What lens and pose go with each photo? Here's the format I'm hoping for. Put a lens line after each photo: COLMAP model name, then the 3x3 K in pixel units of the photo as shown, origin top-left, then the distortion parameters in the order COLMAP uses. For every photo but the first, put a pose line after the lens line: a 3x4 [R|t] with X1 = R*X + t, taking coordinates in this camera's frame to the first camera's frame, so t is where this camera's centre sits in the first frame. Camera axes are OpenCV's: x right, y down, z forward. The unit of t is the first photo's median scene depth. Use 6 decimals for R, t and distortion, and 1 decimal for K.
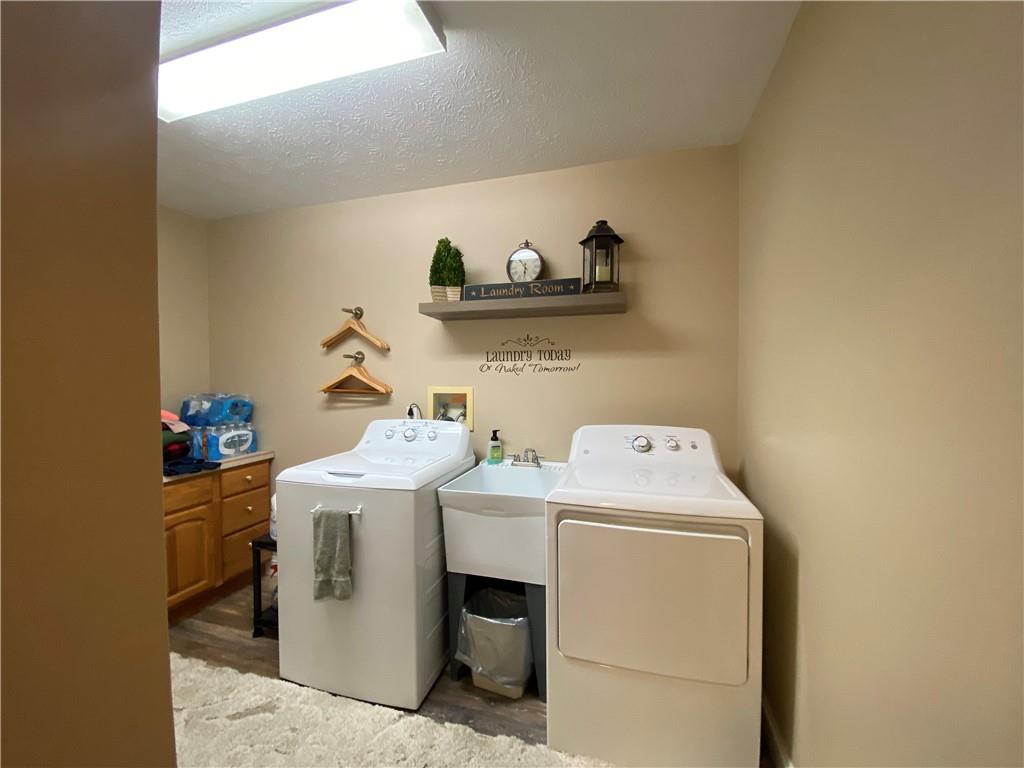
lens RADIAL K [[414.6, 0, 508.1], [0, 414.6, 379.3], [0, 0, 1]] dist [-0.001741, -0.006882]
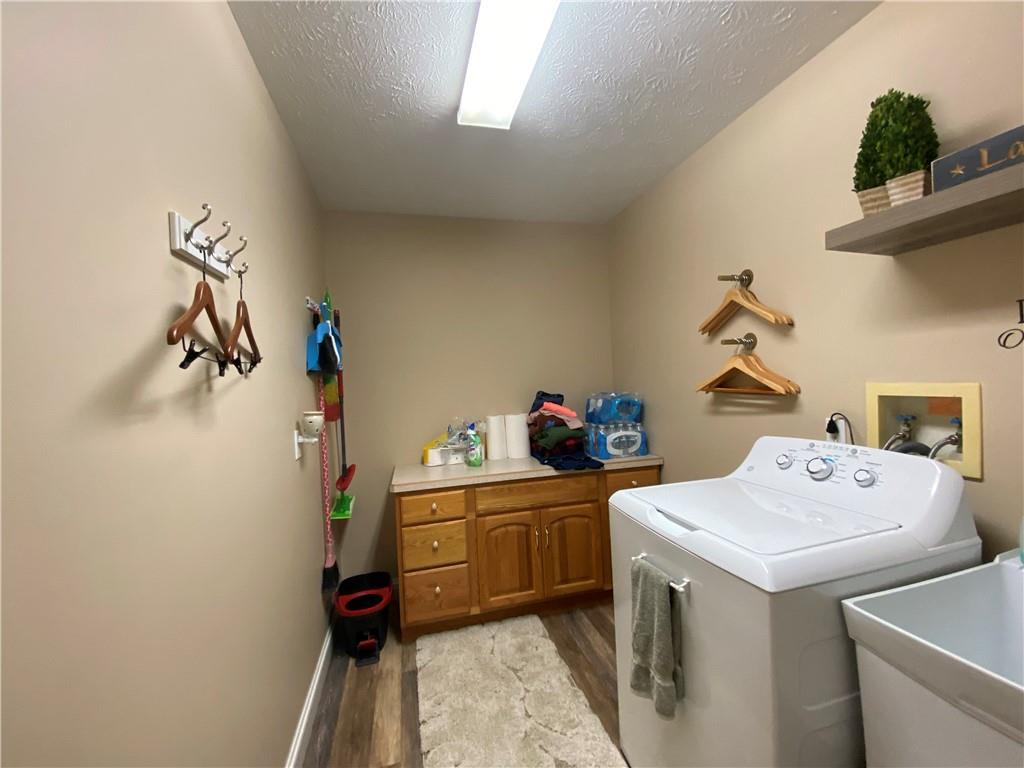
lens RADIAL K [[414.6, 0, 516.6], [0, 414.6, 378.4], [0, 0, 1]] dist [-0.001741, -0.006882]
pose [[0.522509, -0.017746, -0.852449, 0.030506], [0.026889, 0.999629, -0.004328, 0.001253], [0.852210, -0.020660, 0.522792, 0.331323]]
